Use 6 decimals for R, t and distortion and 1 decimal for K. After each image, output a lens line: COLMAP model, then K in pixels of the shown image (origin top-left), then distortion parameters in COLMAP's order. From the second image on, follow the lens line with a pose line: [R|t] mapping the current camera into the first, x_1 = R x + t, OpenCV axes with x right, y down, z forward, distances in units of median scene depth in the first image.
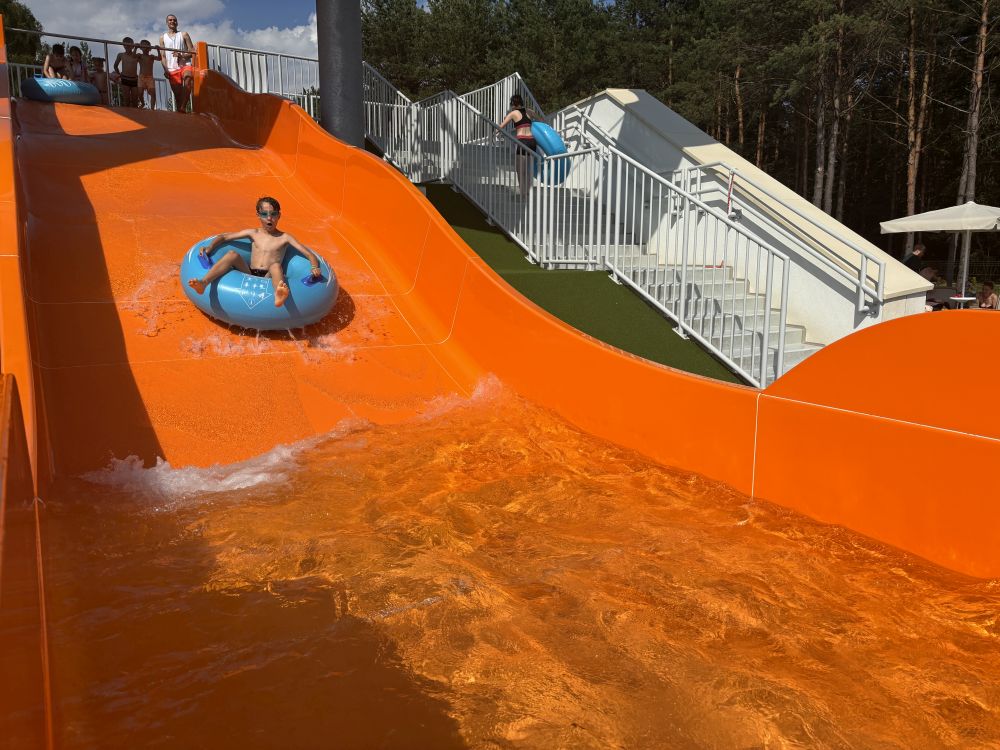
lens RADIAL K [[756.4, 0, 499.8], [0, 756.4, 376.9], [0, 0, 1]] dist [-0.031790, 0.005276]
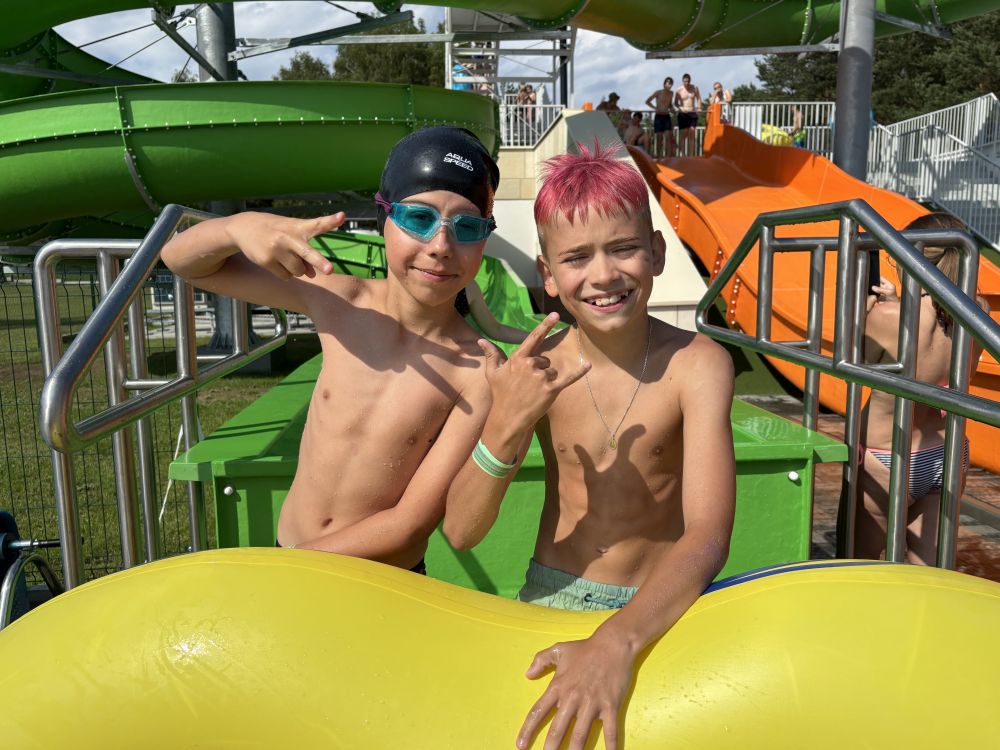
lens RADIAL K [[791.4, 0, 499.9], [0, 791.4, 374.8], [0, 0, 1]] dist [0.000473, -0.012509]
pose [[0.885087, 0.046283, -0.463118, -0.057459], [-0.053882, 0.998542, -0.003185, 0.045943], [0.462295, 0.027773, 0.886291, -0.323168]]
